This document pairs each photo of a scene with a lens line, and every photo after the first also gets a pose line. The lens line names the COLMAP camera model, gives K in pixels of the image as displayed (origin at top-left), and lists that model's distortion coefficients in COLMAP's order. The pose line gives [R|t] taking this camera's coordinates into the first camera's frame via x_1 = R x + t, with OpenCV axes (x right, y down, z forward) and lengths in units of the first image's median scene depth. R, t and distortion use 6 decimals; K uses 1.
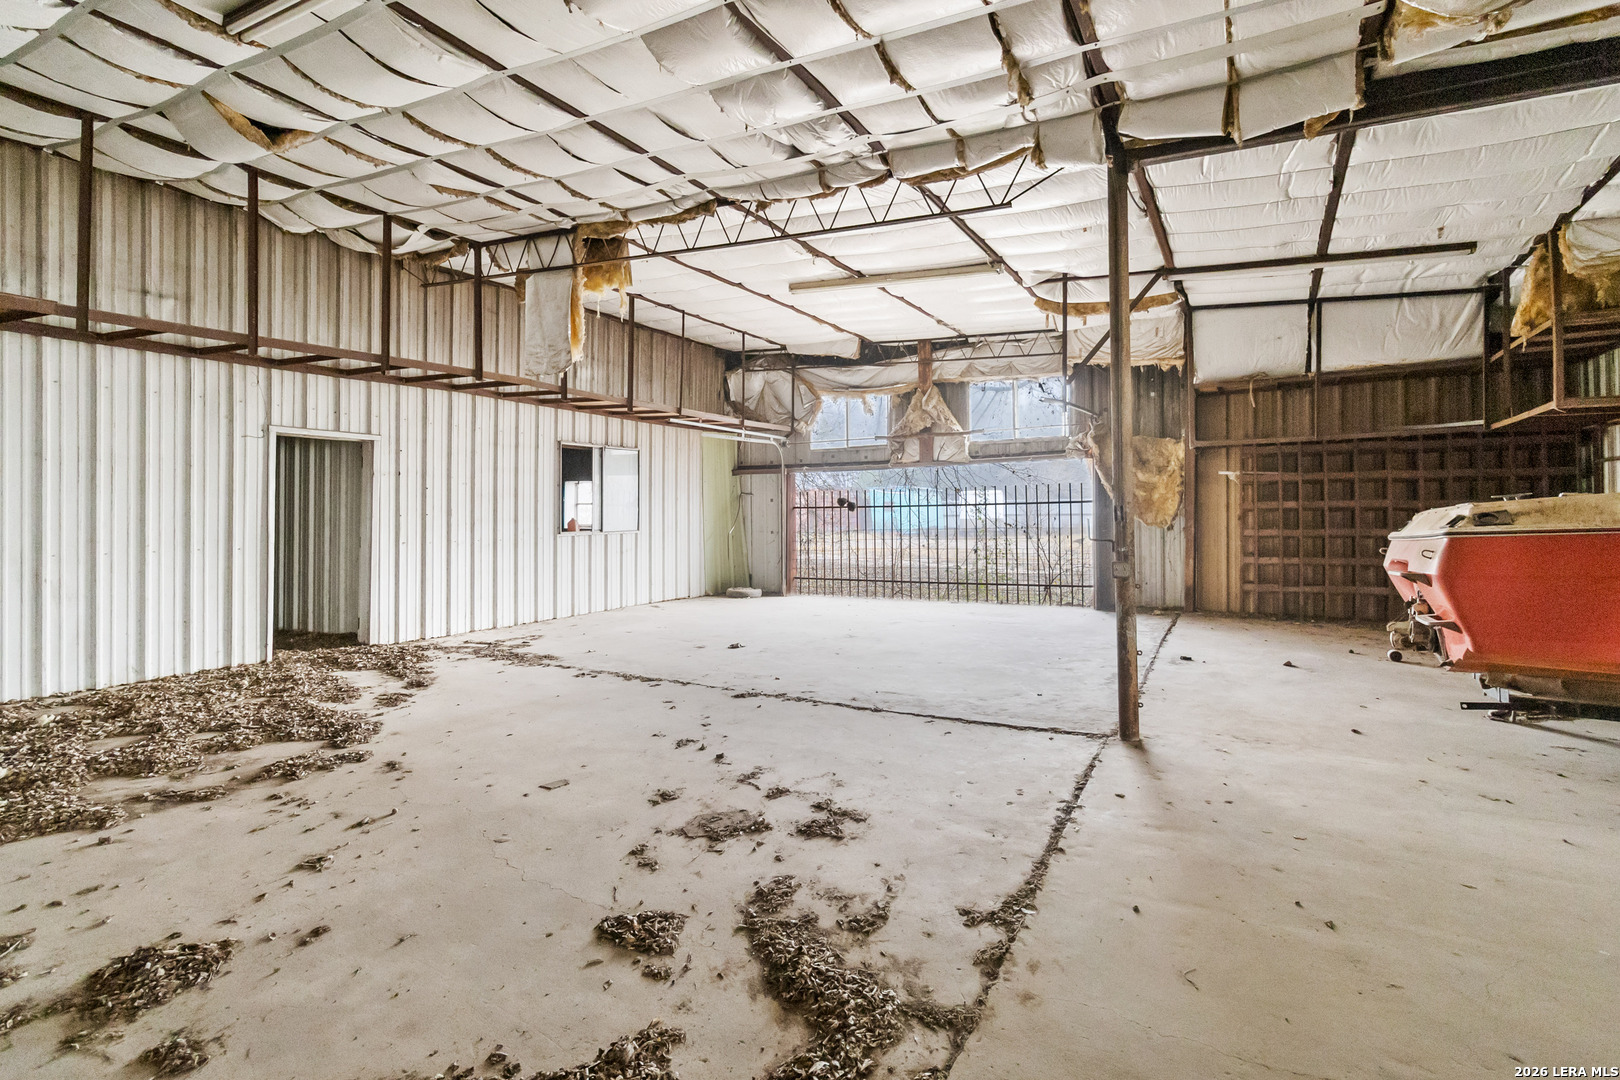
lens RADIAL K [[771.9, 0, 823.3], [0, 771.9, 508.8], [0, 0, 1]] dist [-0.001352, 0.004059]
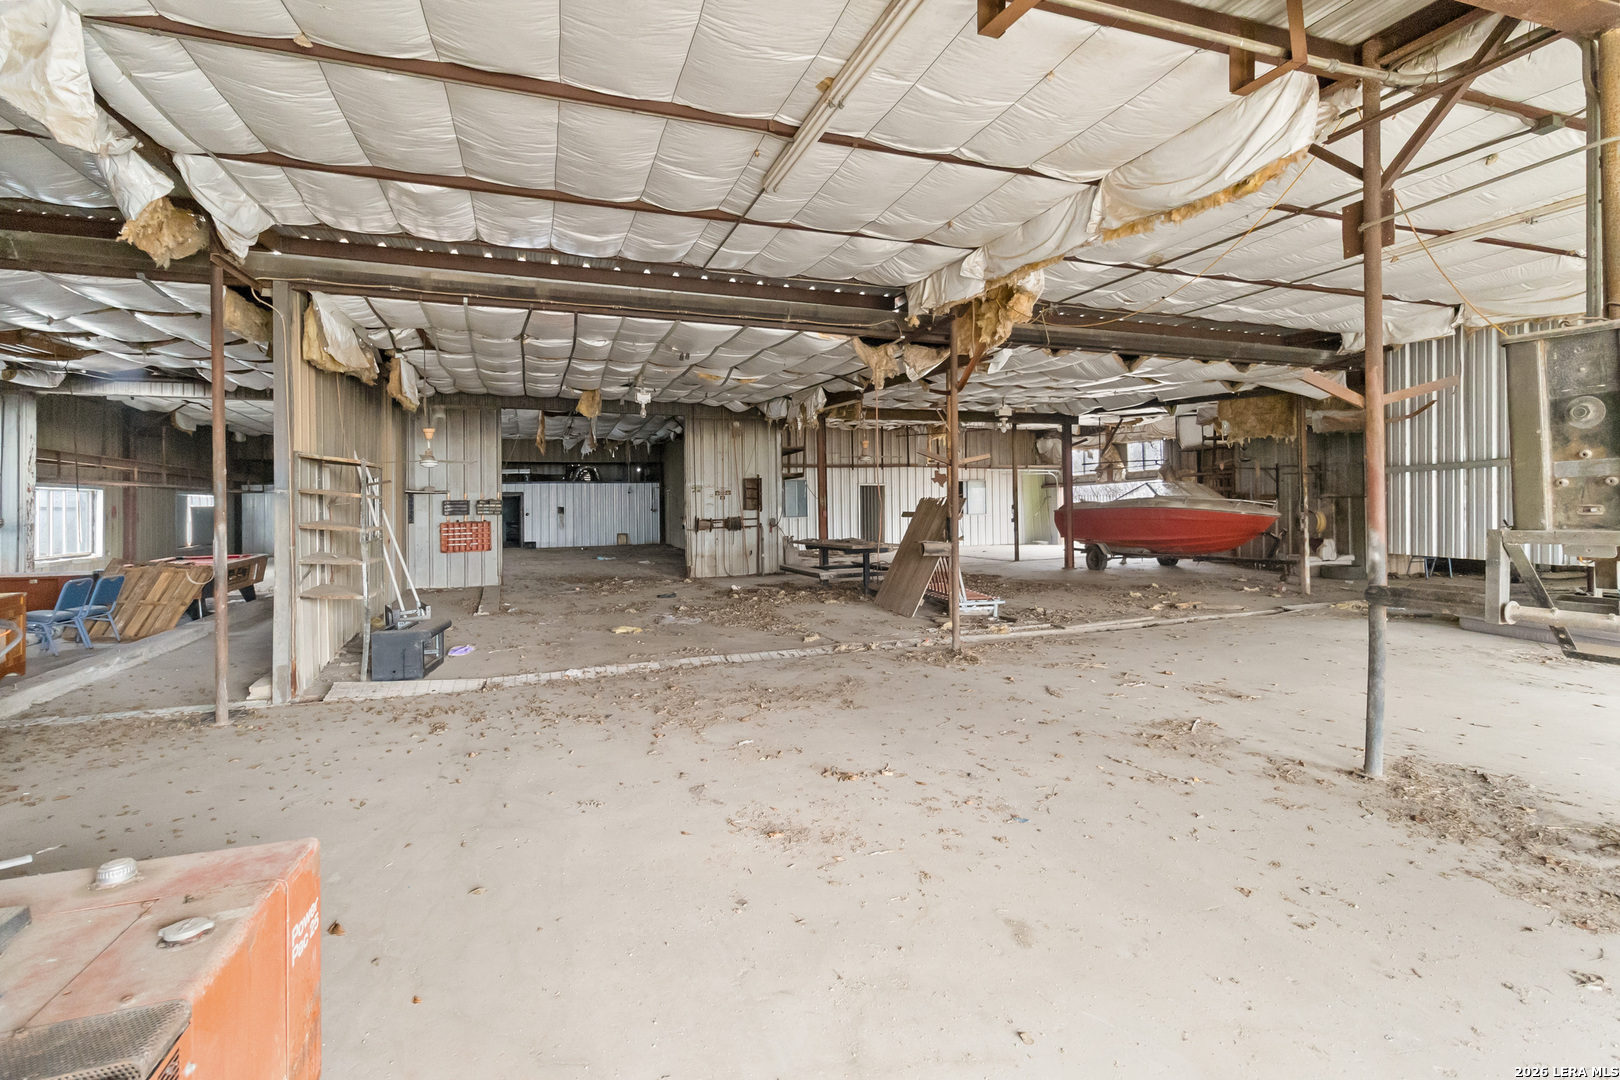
lens RADIAL K [[771.9, 0, 823.3], [0, 771.9, 508.8], [0, 0, 1]] dist [-0.001352, 0.004059]
pose [[0.760748, -0.002157, -0.649044, 0.939644], [0.009765, 0.999919, 0.008123, -0.012879], [0.648974, -0.012517, 0.760708, -1.160305]]
